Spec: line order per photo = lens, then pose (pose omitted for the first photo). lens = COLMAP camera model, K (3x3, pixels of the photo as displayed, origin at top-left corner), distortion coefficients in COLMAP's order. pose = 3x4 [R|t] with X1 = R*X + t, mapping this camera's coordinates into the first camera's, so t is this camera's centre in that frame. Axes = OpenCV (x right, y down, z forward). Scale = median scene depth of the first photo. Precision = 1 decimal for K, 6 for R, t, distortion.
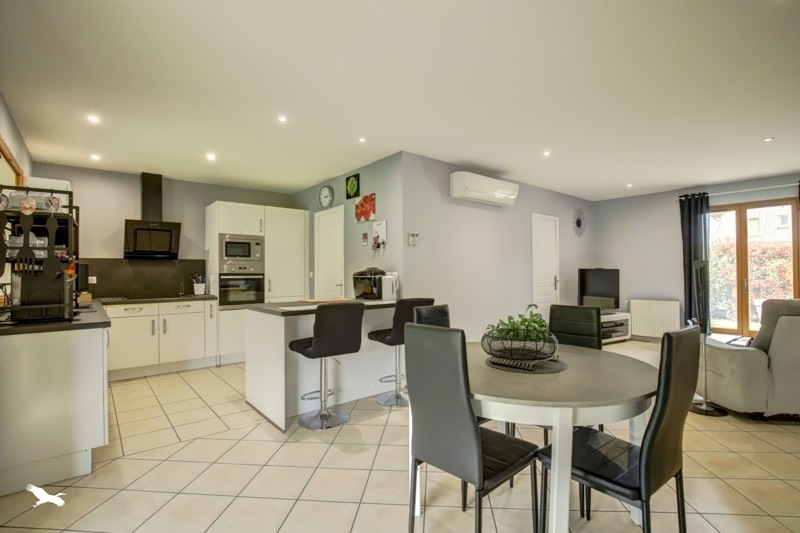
lens RADIAL K [[391.9, 0, 400.0], [0, 391.9, 266.5], [0, 0, 1]] dist [-0.067329, -0.000082]
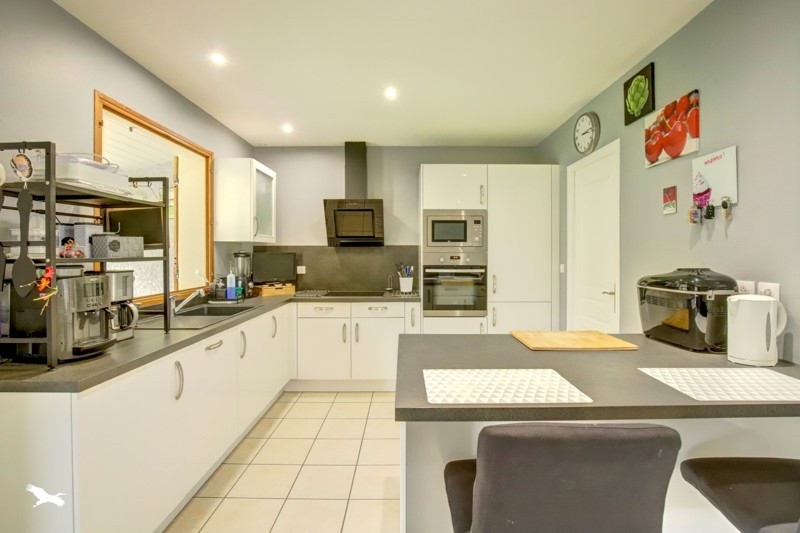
lens RADIAL K [[392.7, 0, 401.7], [0, 392.7, 253.6], [0, 0, 1]] dist [-0.002923, -0.000388]
pose [[0.779072, 0.004274, -0.626920, -0.042027], [0.010089, 0.999762, 0.019353, -0.018570], [0.626853, -0.021402, 0.778844, 0.408660]]
